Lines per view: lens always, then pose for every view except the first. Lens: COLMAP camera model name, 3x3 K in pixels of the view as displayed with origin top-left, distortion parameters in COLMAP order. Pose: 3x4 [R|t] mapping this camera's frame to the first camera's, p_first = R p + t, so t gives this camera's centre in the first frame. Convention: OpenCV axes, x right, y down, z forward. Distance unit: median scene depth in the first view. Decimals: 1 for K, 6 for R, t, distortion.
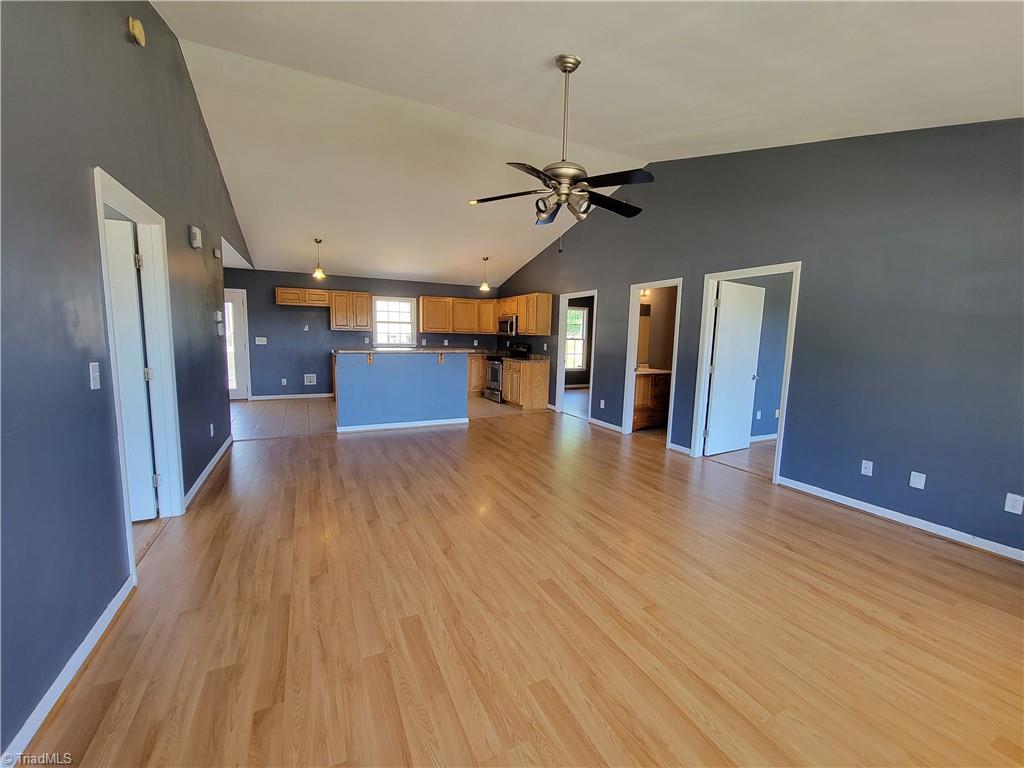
lens RADIAL K [[415.8, 0, 511.7], [0, 415.8, 382.6], [0, 0, 1]] dist [-0.007710, -0.000042]
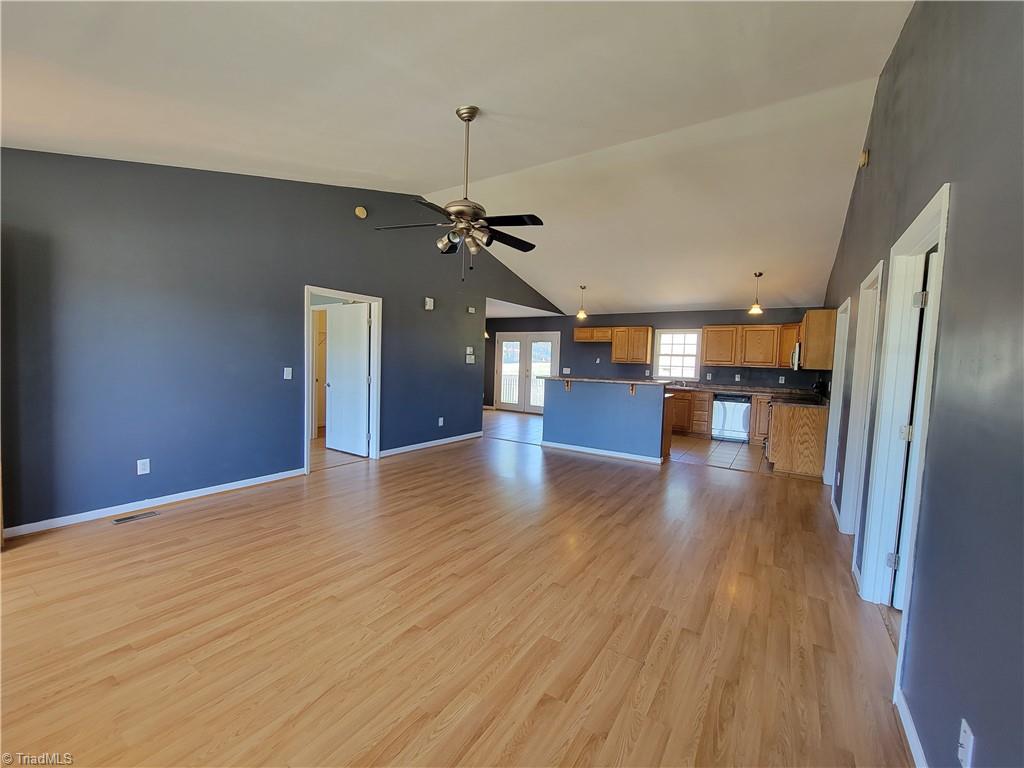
lens RADIAL K [[415.8, 0, 511.7], [0, 415.8, 382.6], [0, 0, 1]] dist [-0.007710, -0.000042]
pose [[0.513532, 0.040458, -0.857116, 0.425720], [-0.118526, 0.992657, -0.024158, -0.015013], [0.849845, 0.113996, 0.514557, 0.219954]]
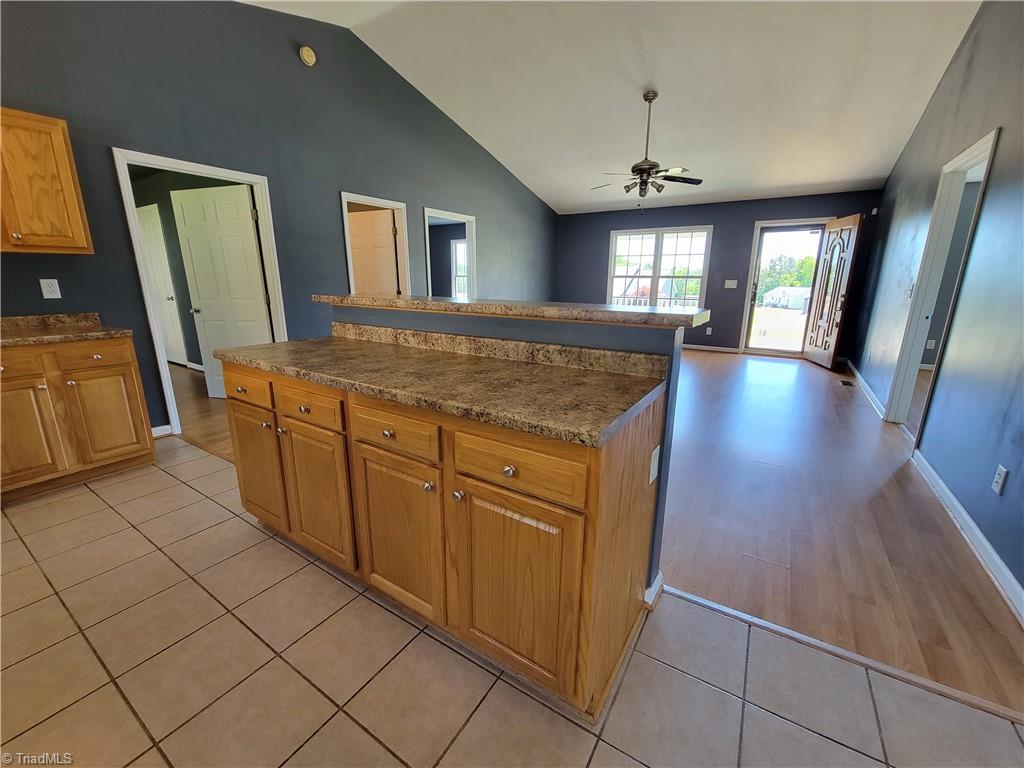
lens RADIAL K [[415.8, 0, 511.7], [0, 415.8, 382.6], [0, 0, 1]] dist [-0.007710, -0.000042]
pose [[-0.515903, -0.236362, 0.823394, -0.445042], [0.080683, 0.943502, 0.321393, -0.099219], [-0.852839, 0.232242, -0.467685, 0.923119]]
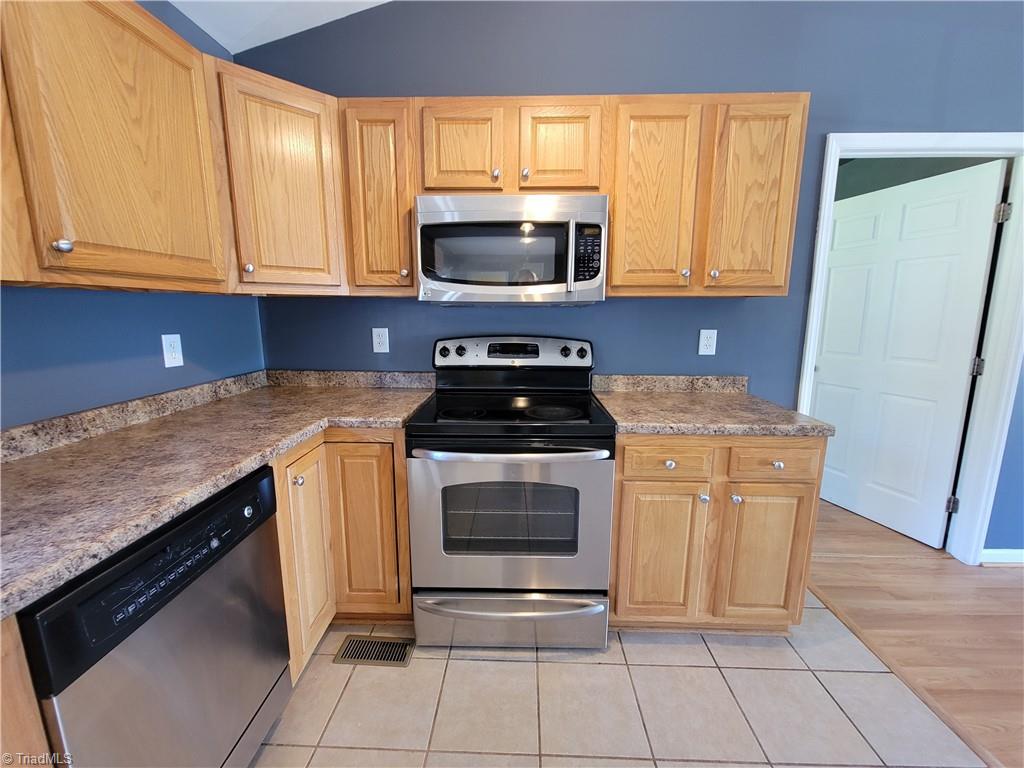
lens RADIAL K [[415.8, 0, 511.7], [0, 415.8, 382.6], [0, 0, 1]] dist [-0.007710, -0.000042]
pose [[0.472340, -0.177392, 0.863381, -0.220277], [0.112710, 0.983653, 0.140441, -0.120656], [-0.874180, 0.030976, 0.484612, 1.062826]]
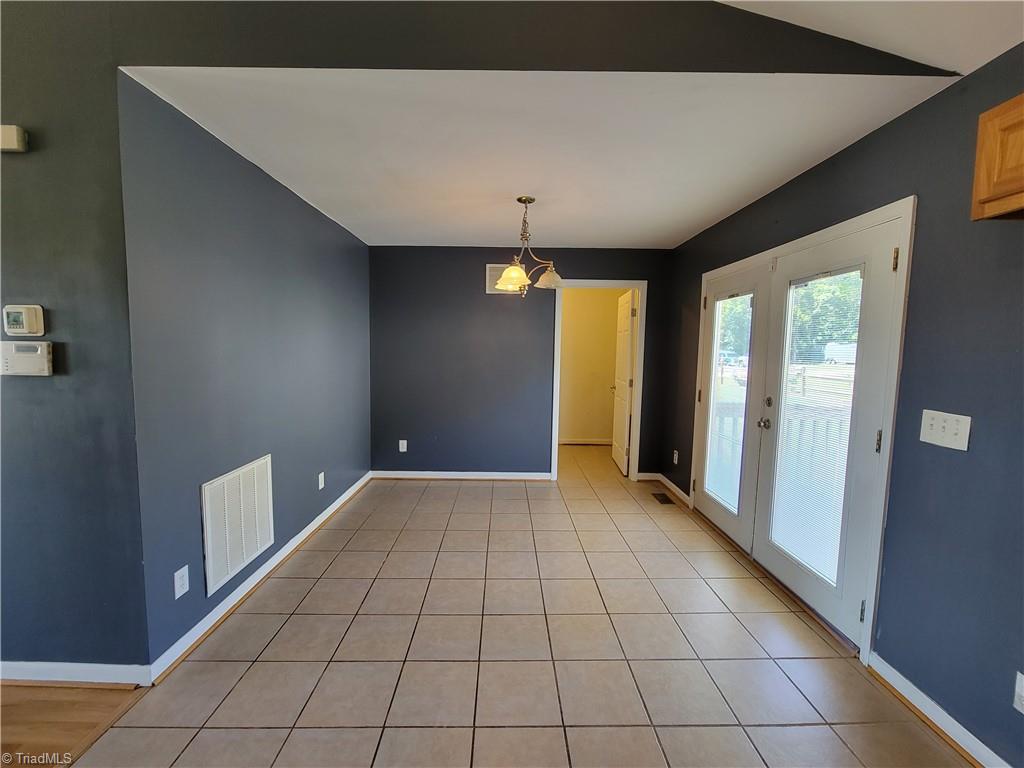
lens RADIAL K [[415.8, 0, 511.7], [0, 415.8, 382.6], [0, 0, 1]] dist [-0.007710, -0.000042]
pose [[-0.431065, 0.044427, -0.901226, -0.353703], [-0.130632, 0.985192, 0.111048, -0.125050], [0.892815, 0.165598, -0.418878, 0.948046]]
